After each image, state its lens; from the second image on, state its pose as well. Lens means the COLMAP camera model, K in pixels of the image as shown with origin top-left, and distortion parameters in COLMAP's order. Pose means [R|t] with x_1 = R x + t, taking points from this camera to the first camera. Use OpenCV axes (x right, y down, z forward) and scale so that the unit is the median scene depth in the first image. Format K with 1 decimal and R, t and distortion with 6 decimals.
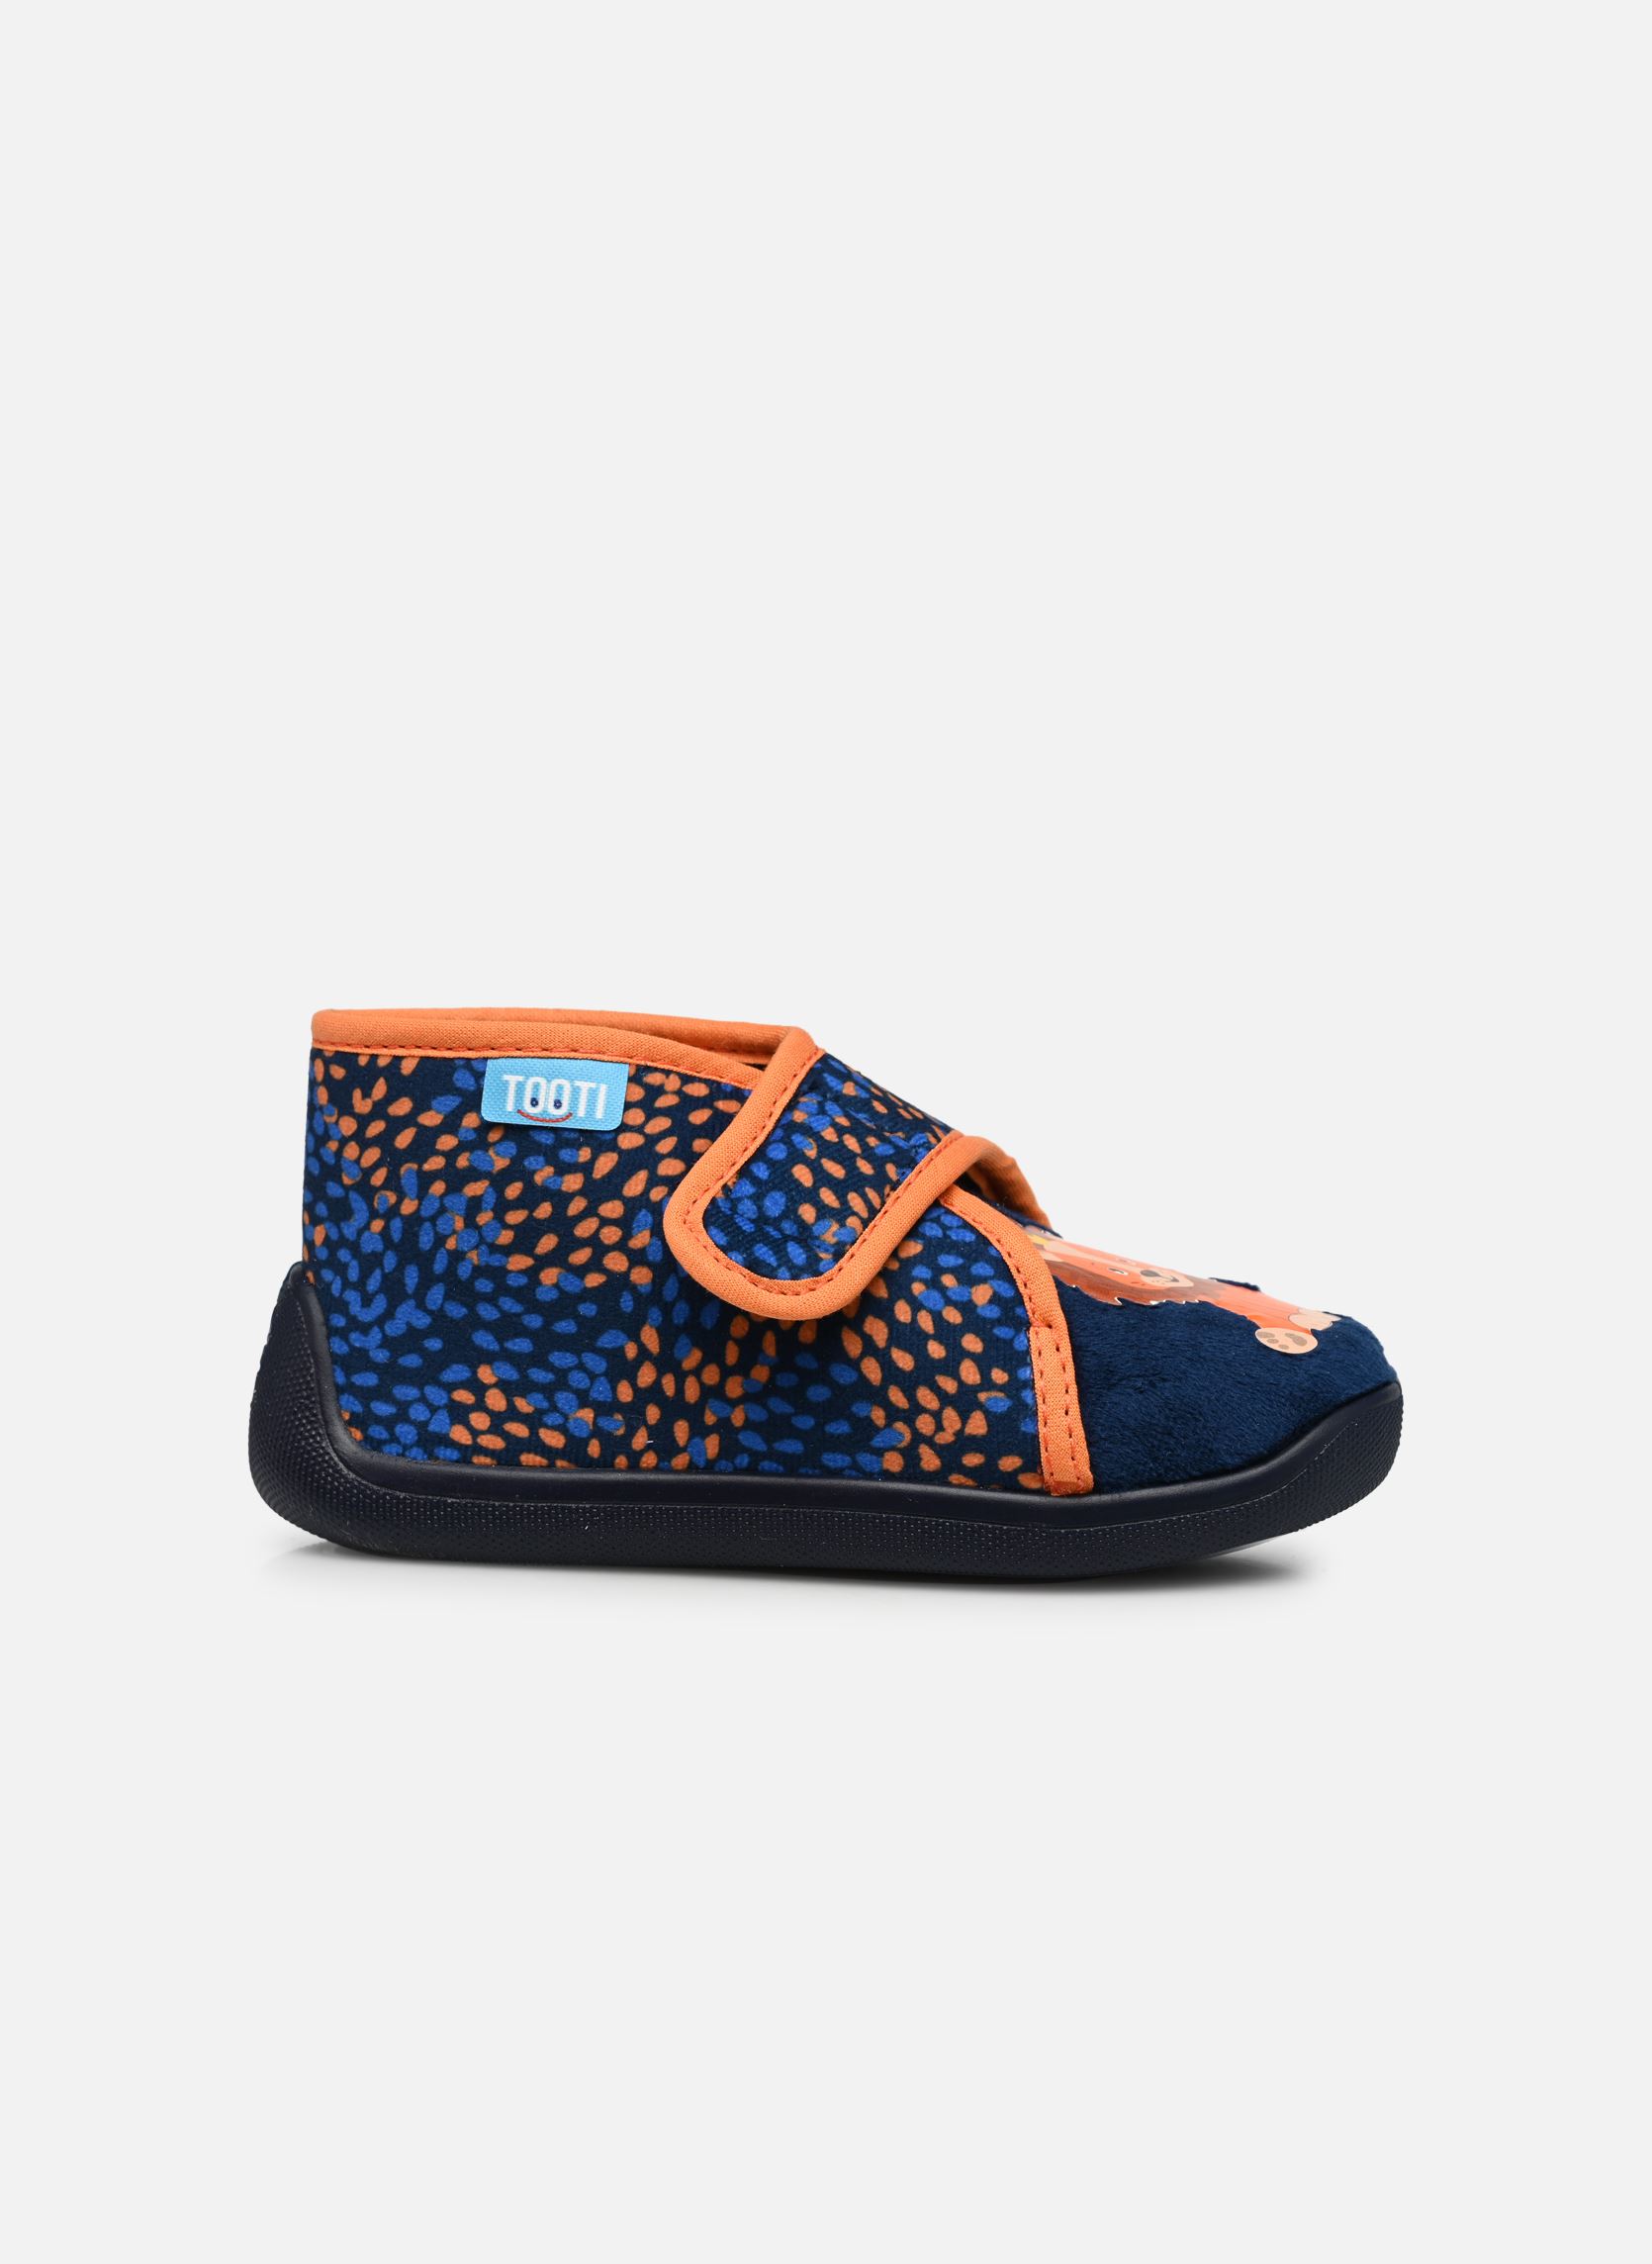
lens RADIAL K [[6884.3, 0, 809.6], [0, 6884.3, 1131.9], [0, 0, 1]] dist [0.491145, 0.000000]
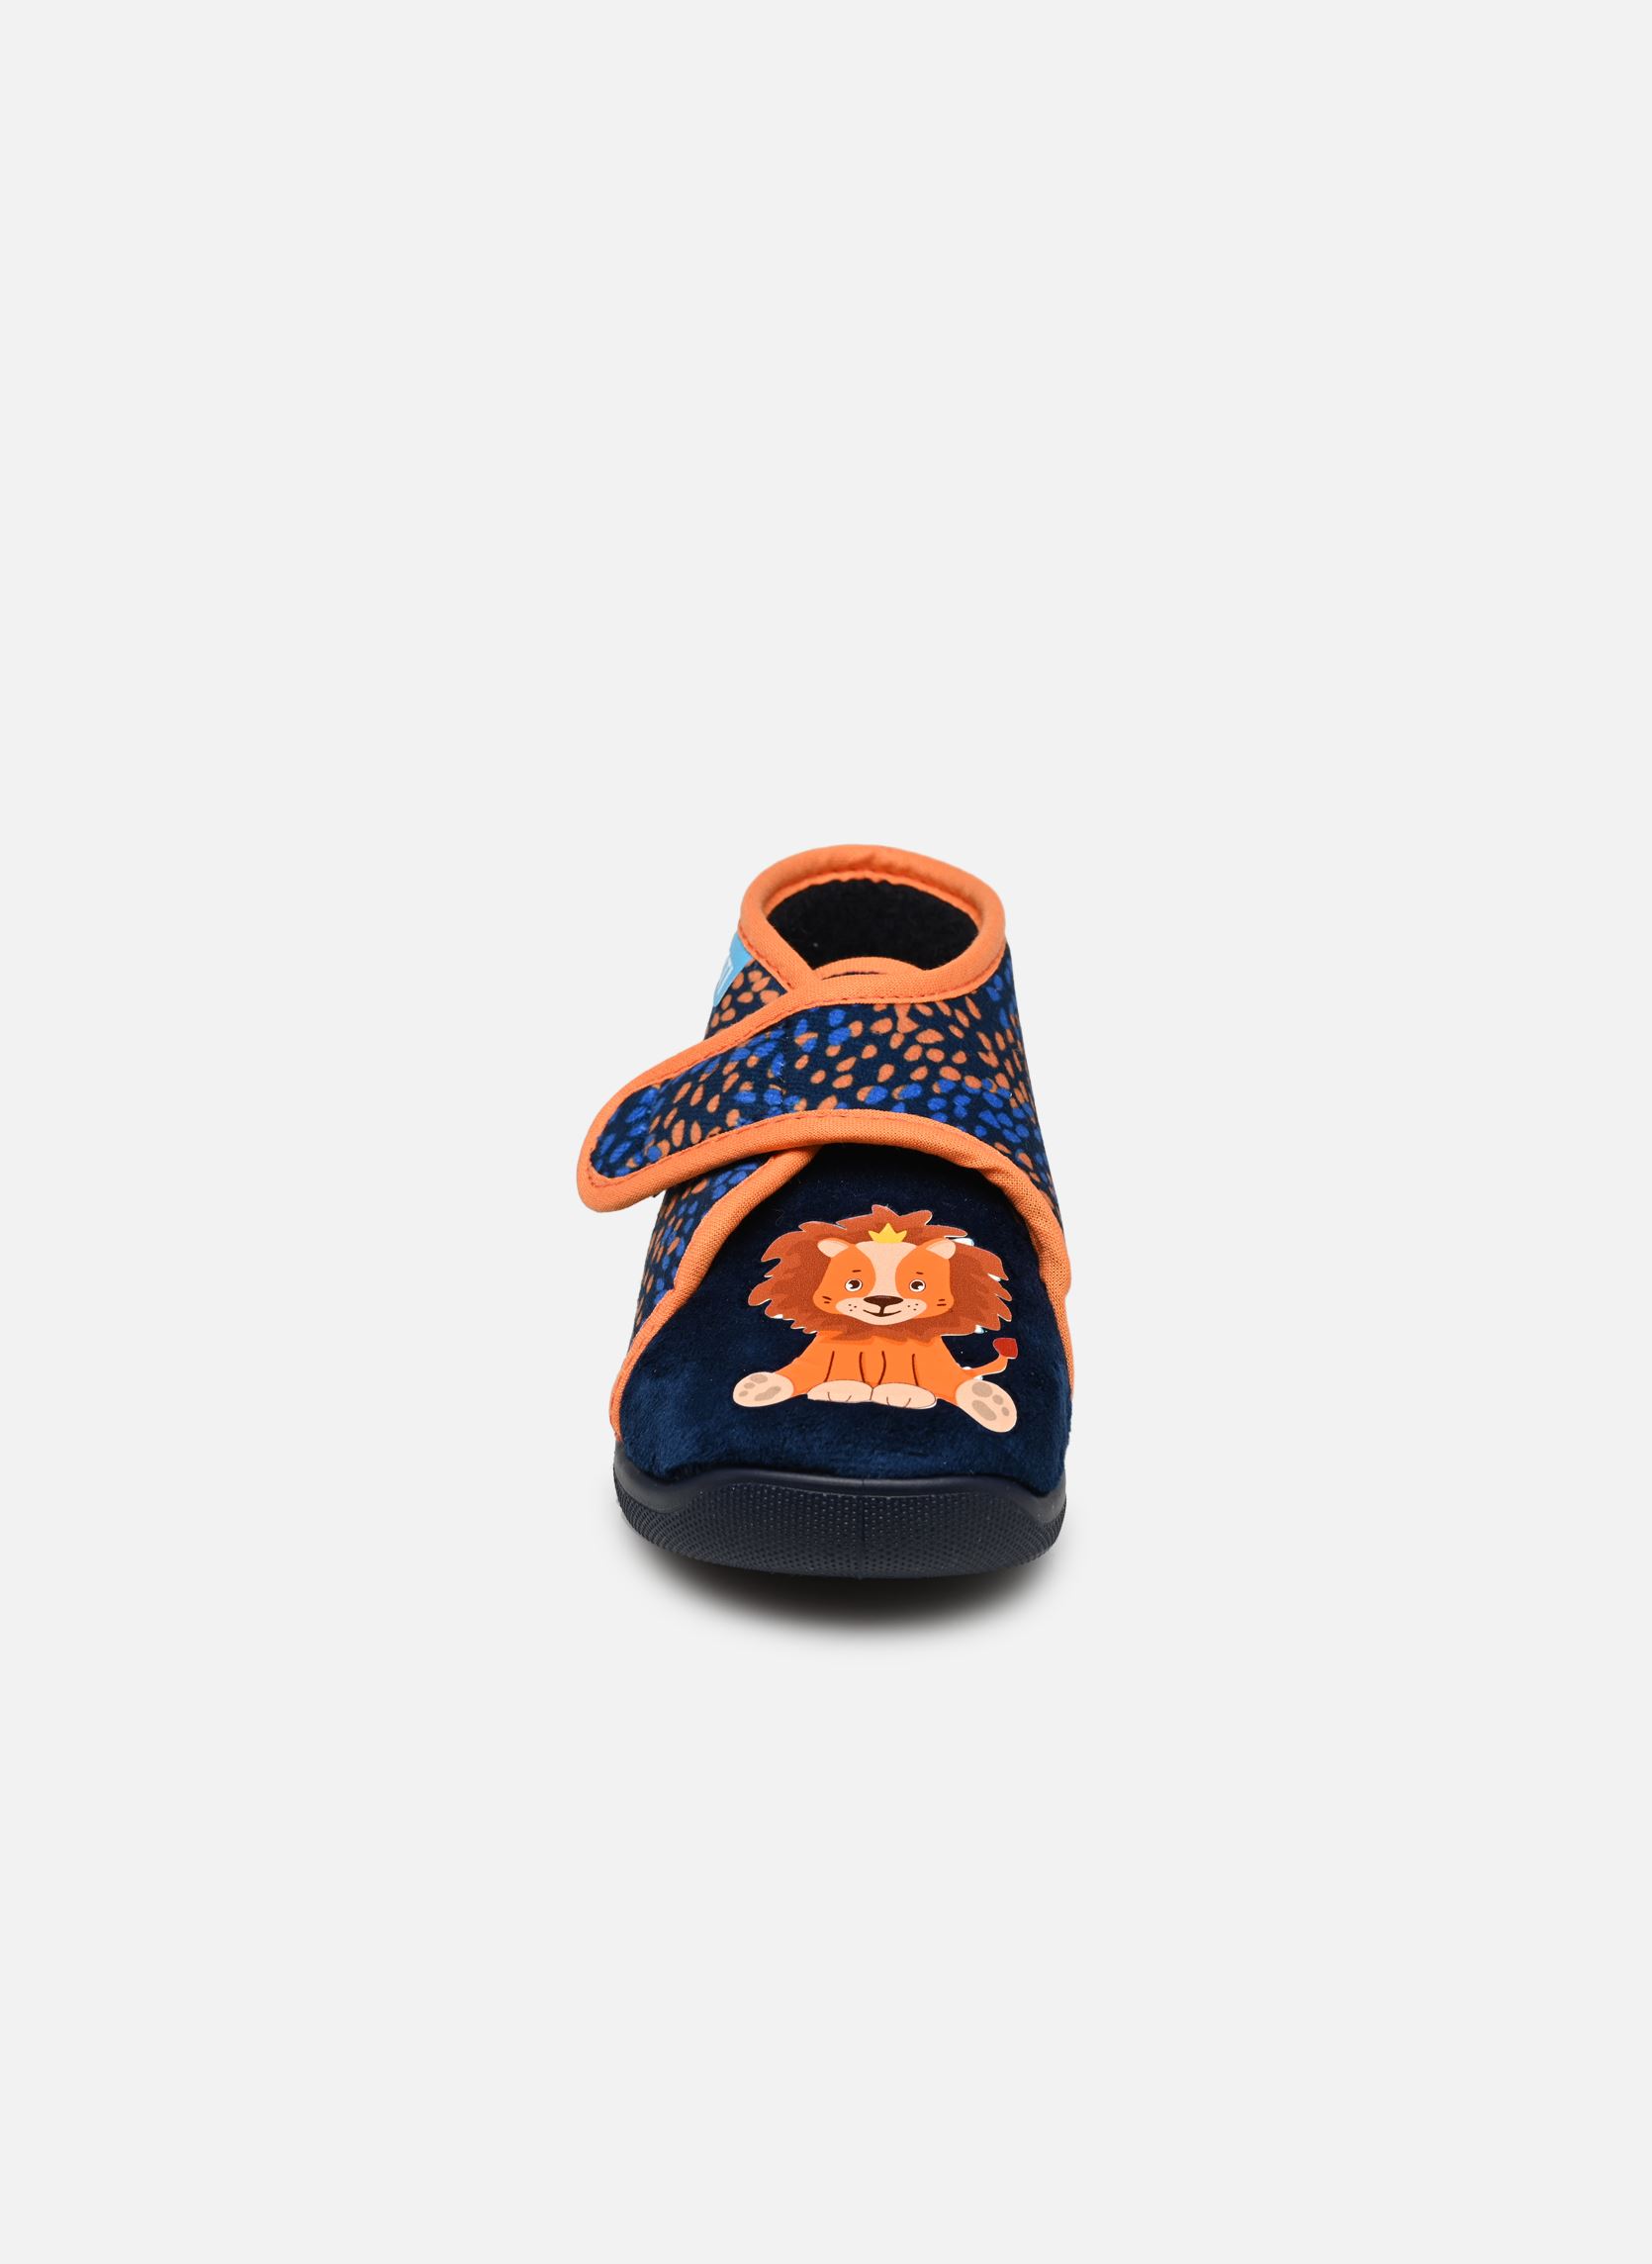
lens RADIAL K [[6884.3, 0, 828.0], [0, 6884.3, 1118.2], [0, 0, 1]] dist [0.491145, 0.000000]
pose [[0.136934, 0.303862, -0.942824, 1.029414], [-0.129514, 0.949111, 0.287078, -0.305280], [0.982077, 0.082798, 0.169320, 0.831655]]
